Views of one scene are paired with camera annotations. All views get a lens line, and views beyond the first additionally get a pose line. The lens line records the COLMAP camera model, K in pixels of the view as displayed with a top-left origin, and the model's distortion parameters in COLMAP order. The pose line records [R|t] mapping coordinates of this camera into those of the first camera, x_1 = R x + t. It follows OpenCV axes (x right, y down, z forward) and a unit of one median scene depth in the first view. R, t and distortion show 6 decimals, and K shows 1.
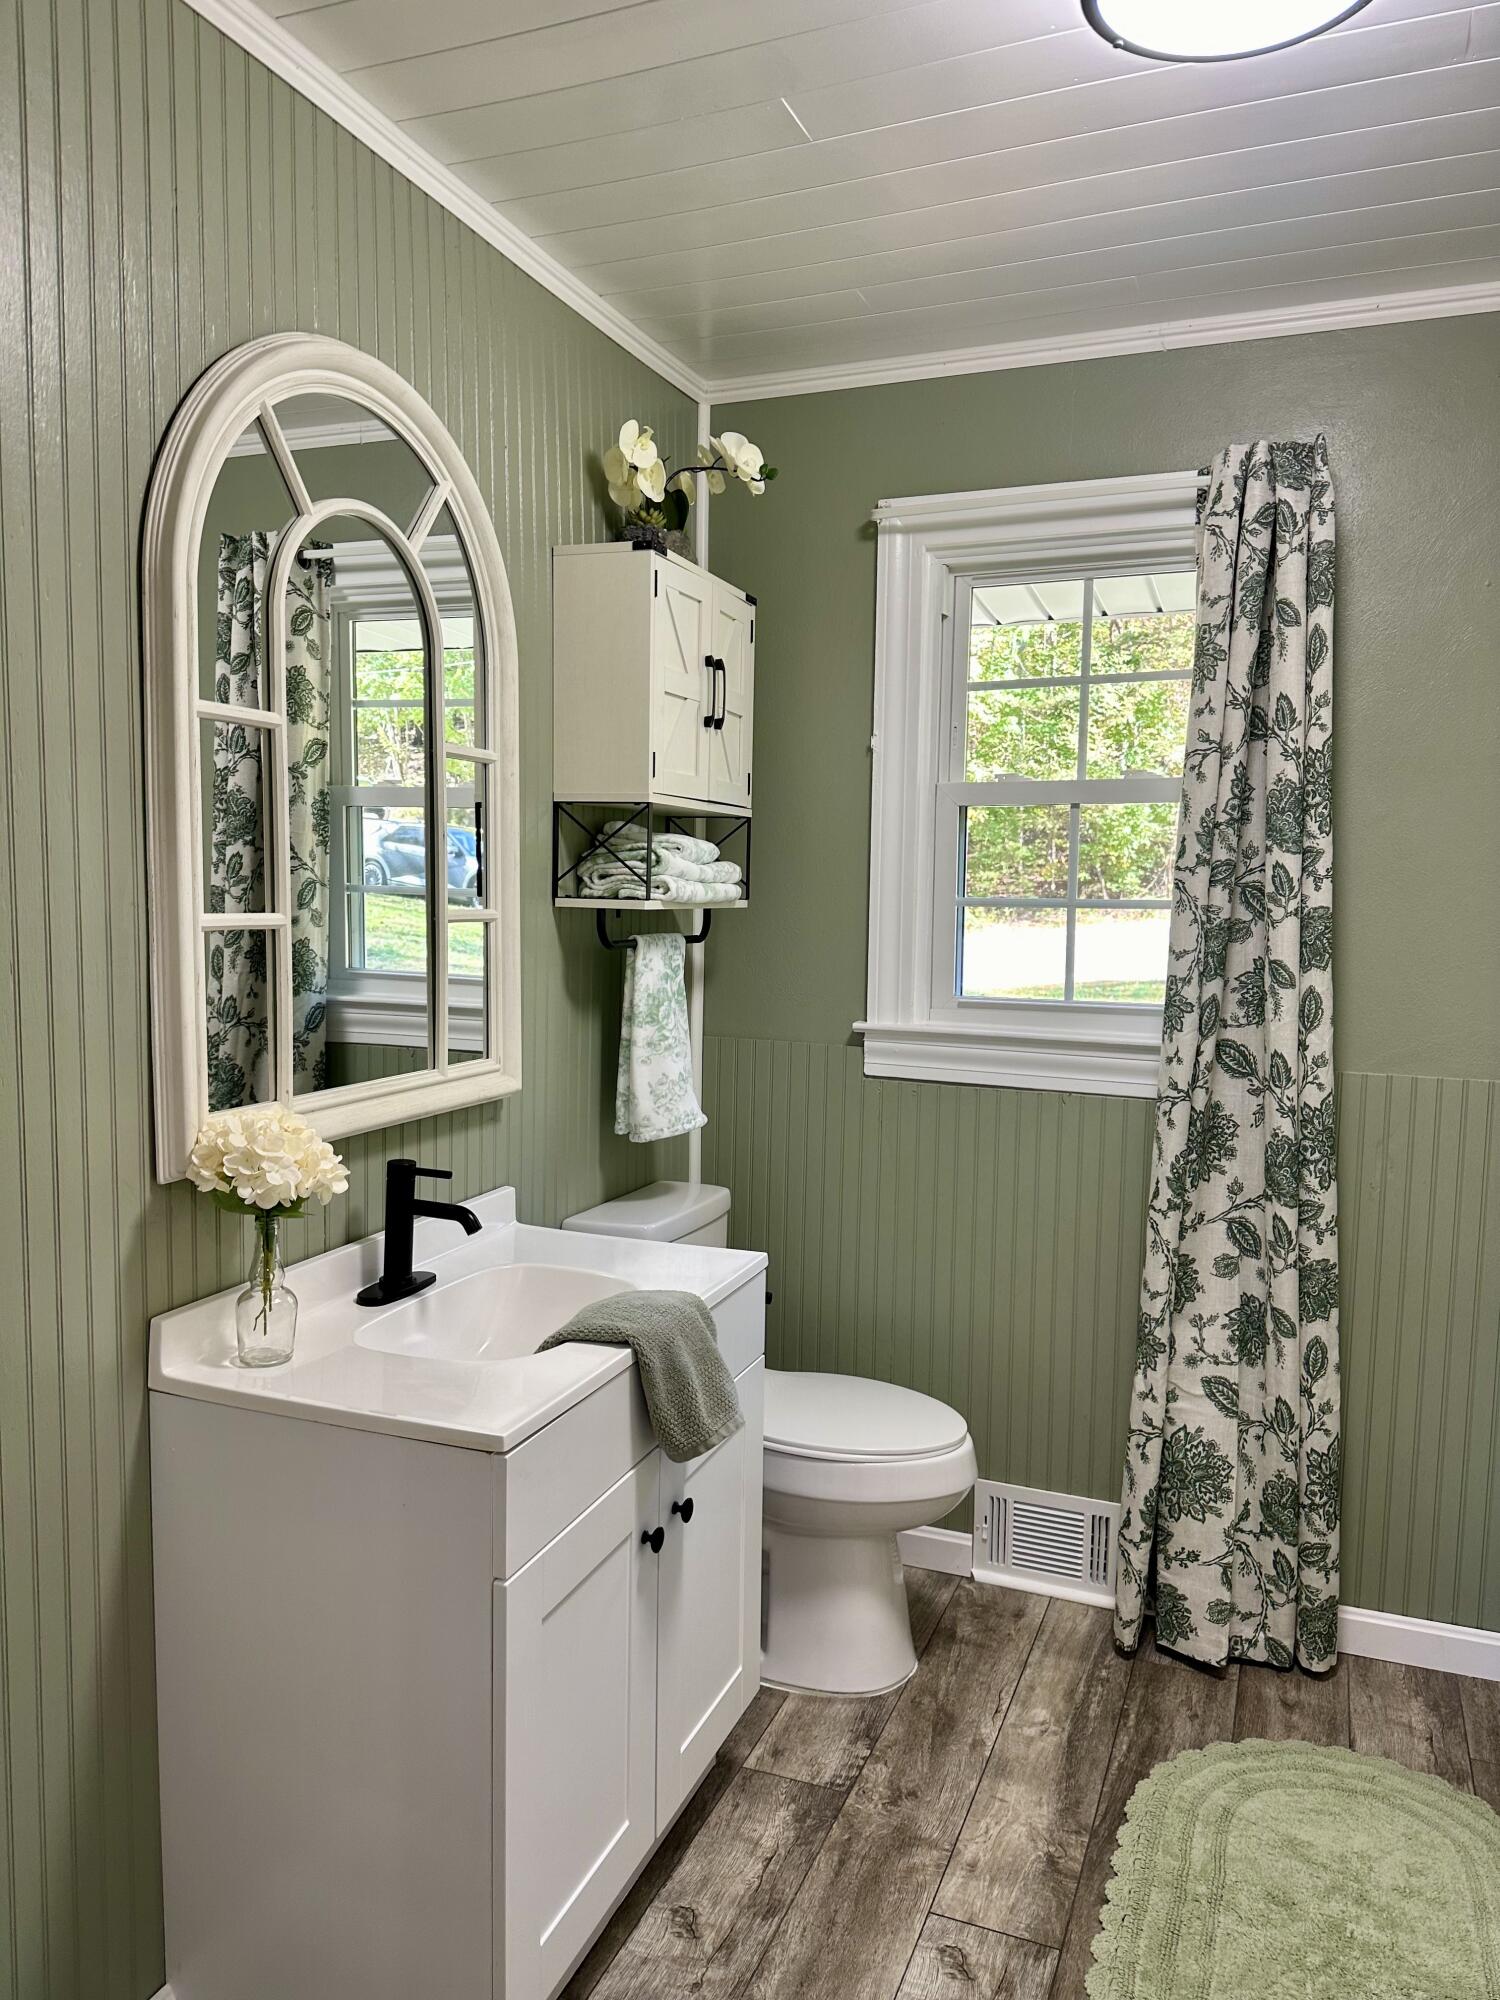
lens RADIAL K [[1373.0, 0, 763.3], [0, 1373.0, 1007.7], [0, 0, 1]] dist [0.011216, -0.024344]
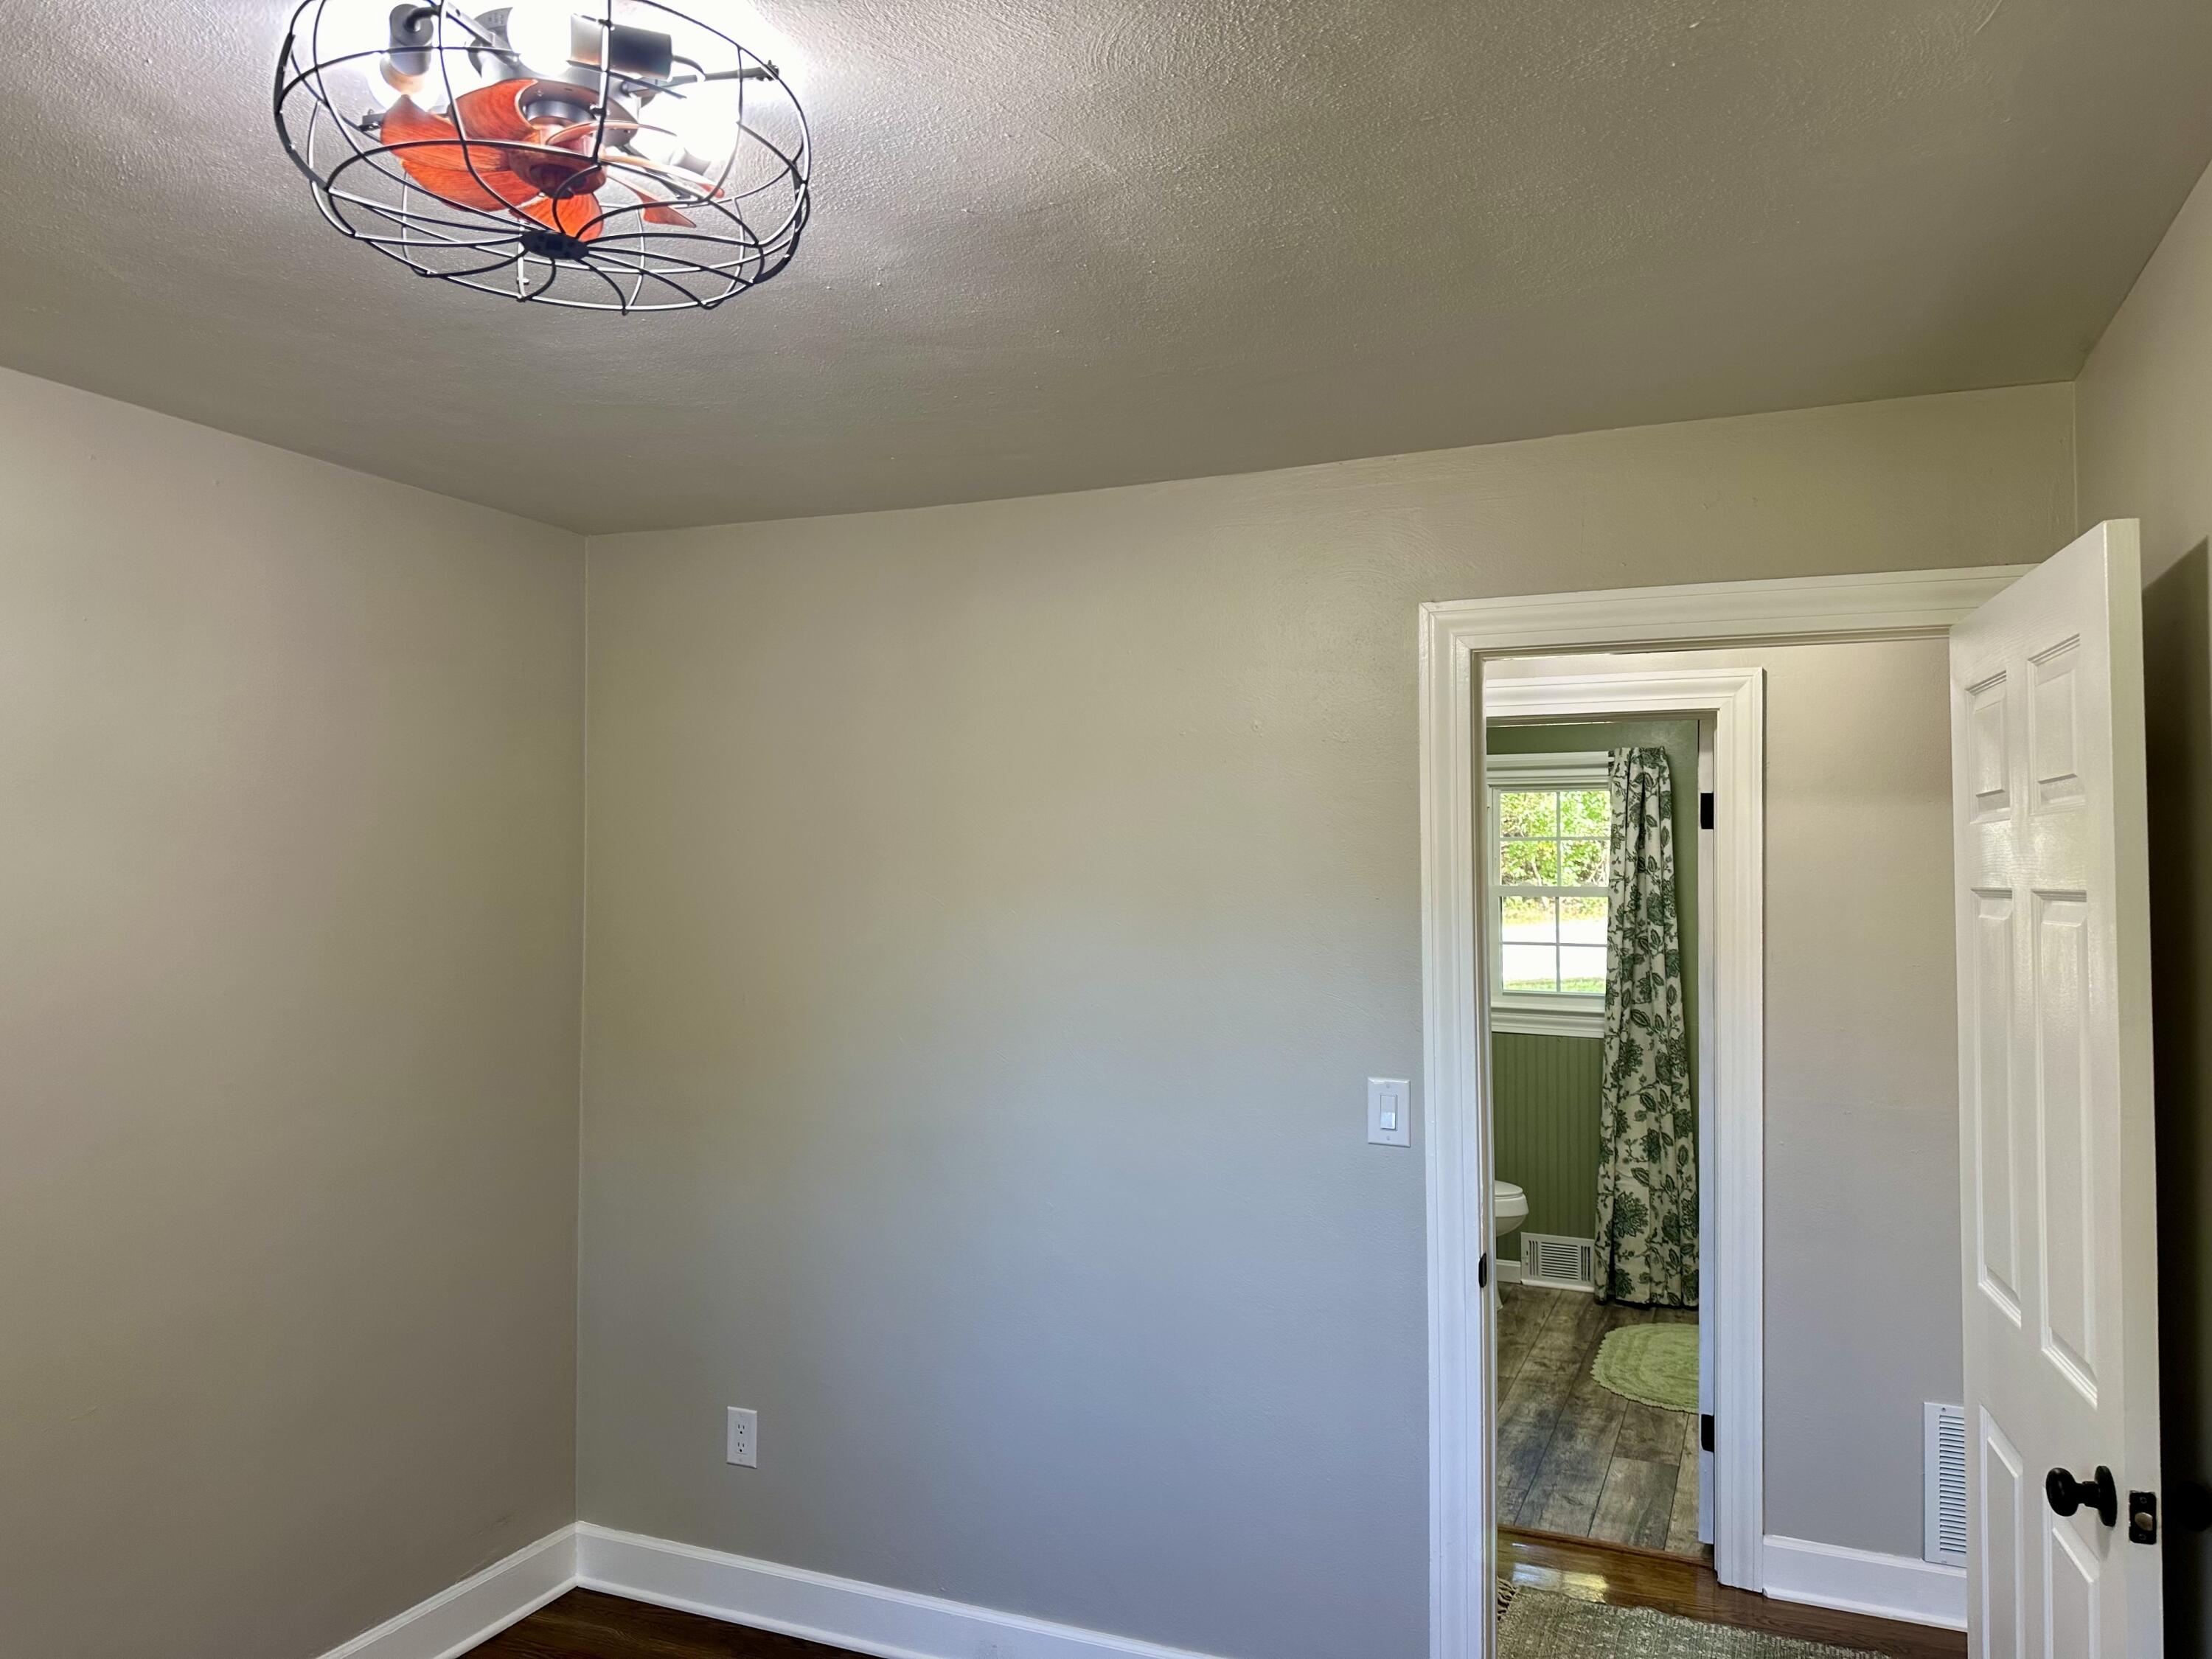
lens RADIAL K [[1518.5, 0, 1091.7], [0, 1518.5, 821.5], [0, 0, 1]] dist [0.011216, -0.024344]
pose [[0.998962, -0.016752, -0.042368, -0.418729], [0.012198, 0.994339, -0.105548, -0.029075], [0.043896, 0.104922, 0.993511, -1.473600]]
